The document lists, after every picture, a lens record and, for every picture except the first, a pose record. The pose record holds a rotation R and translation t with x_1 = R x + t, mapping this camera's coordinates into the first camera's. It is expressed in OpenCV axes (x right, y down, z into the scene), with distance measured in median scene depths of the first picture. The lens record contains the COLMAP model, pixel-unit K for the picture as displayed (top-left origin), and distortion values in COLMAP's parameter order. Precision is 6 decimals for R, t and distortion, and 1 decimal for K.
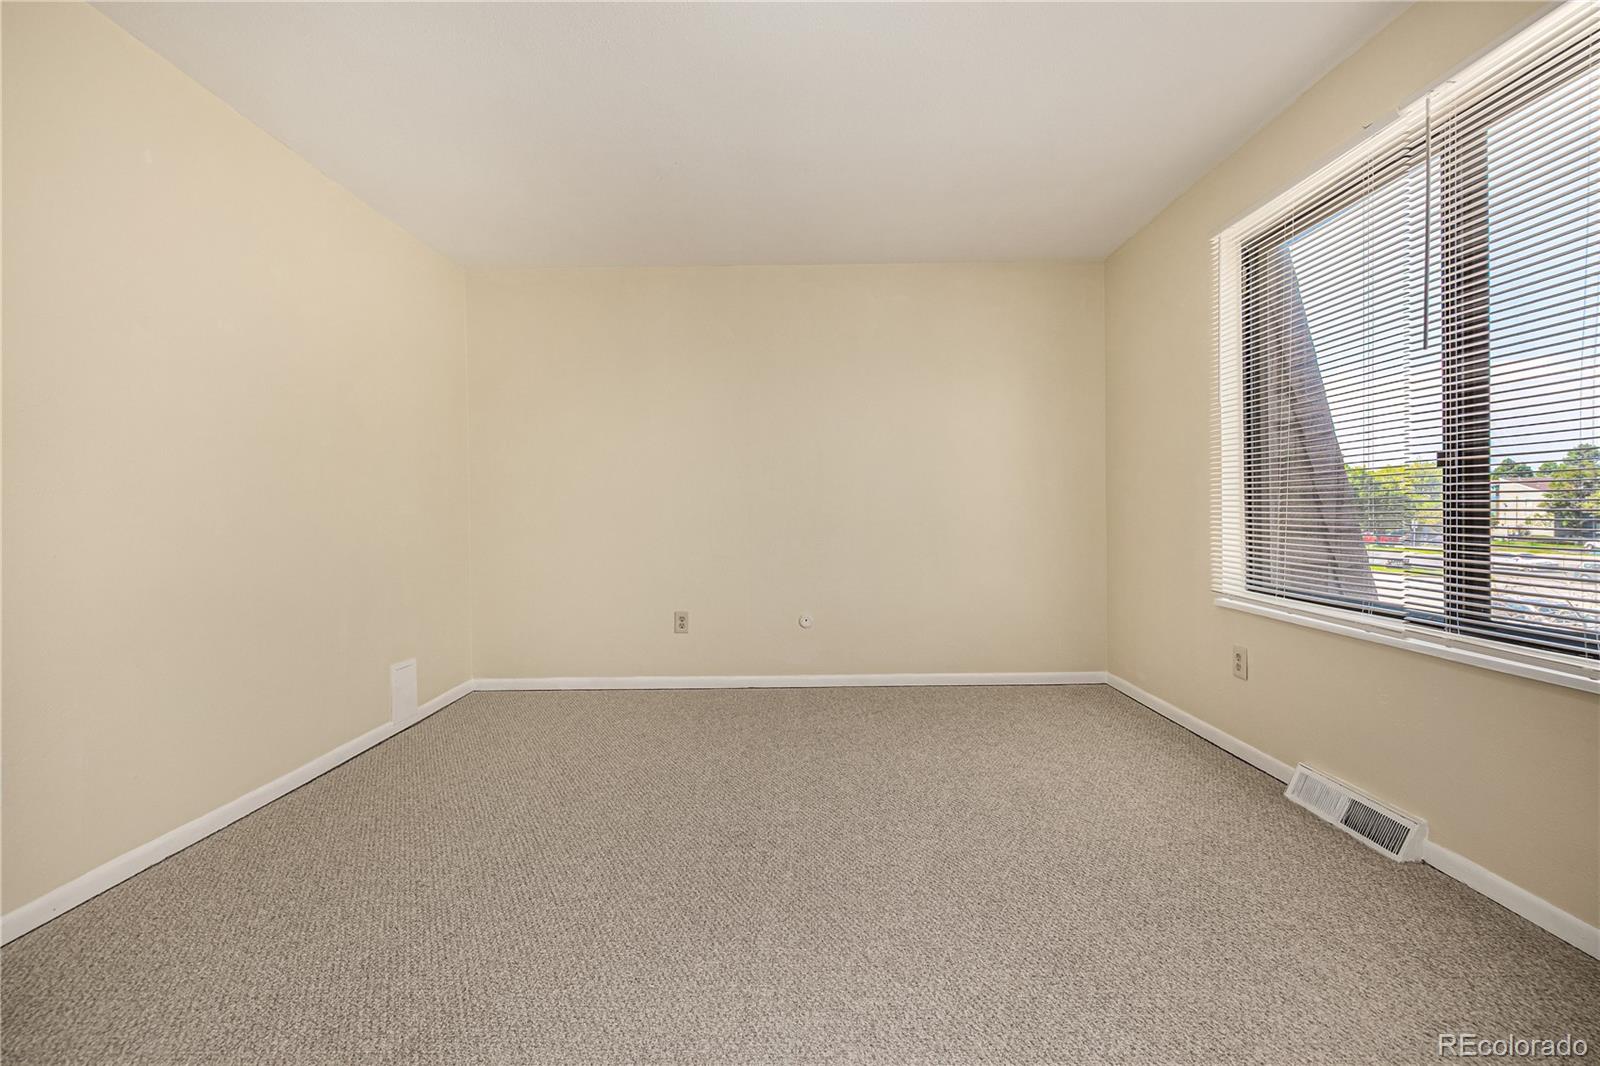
lens RADIAL K [[679.9, 0, 798.4], [0, 679.9, 527.1], [0, 0, 1]] dist [-0.000681, 0.000559]
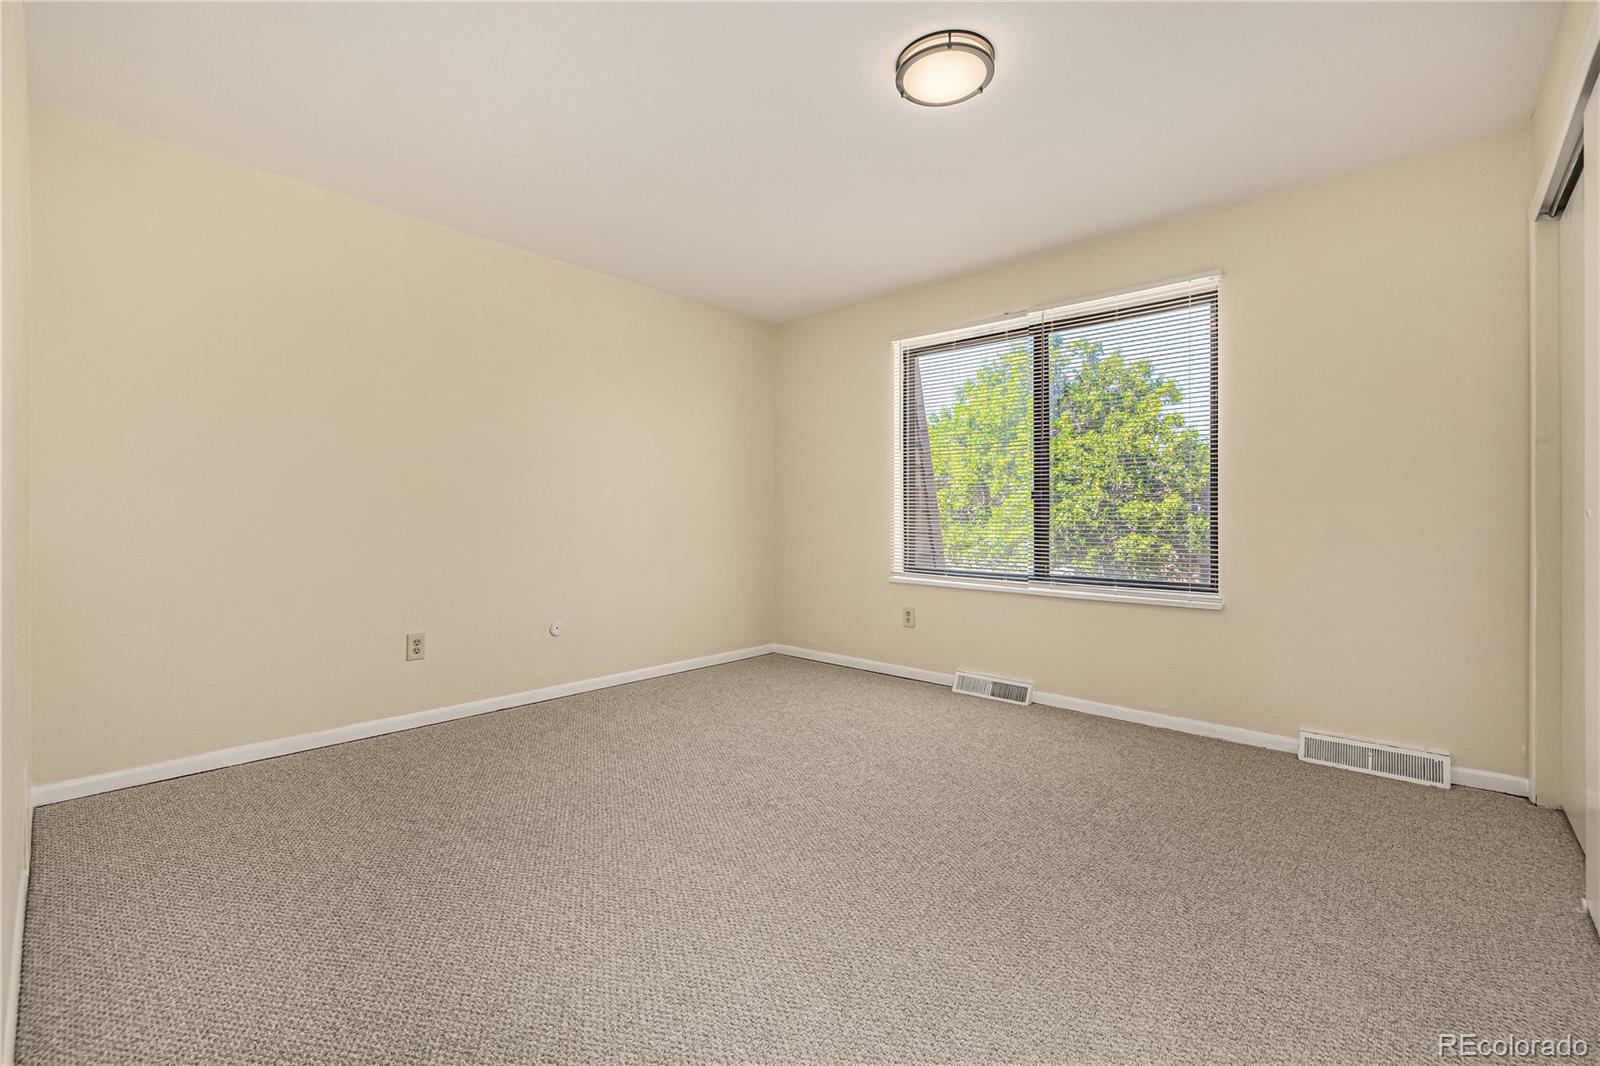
lens RADIAL K [[679.9, 0, 801.9], [0, 679.9, 529.3], [0, 0, 1]] dist [-0.000681, 0.000559]
pose [[0.666722, 0.000217, 0.745306, -0.654124], [0.004166, 0.999983, -0.004018, 0.003237], [-0.745295, 0.005784, 0.666710, 0.137579]]
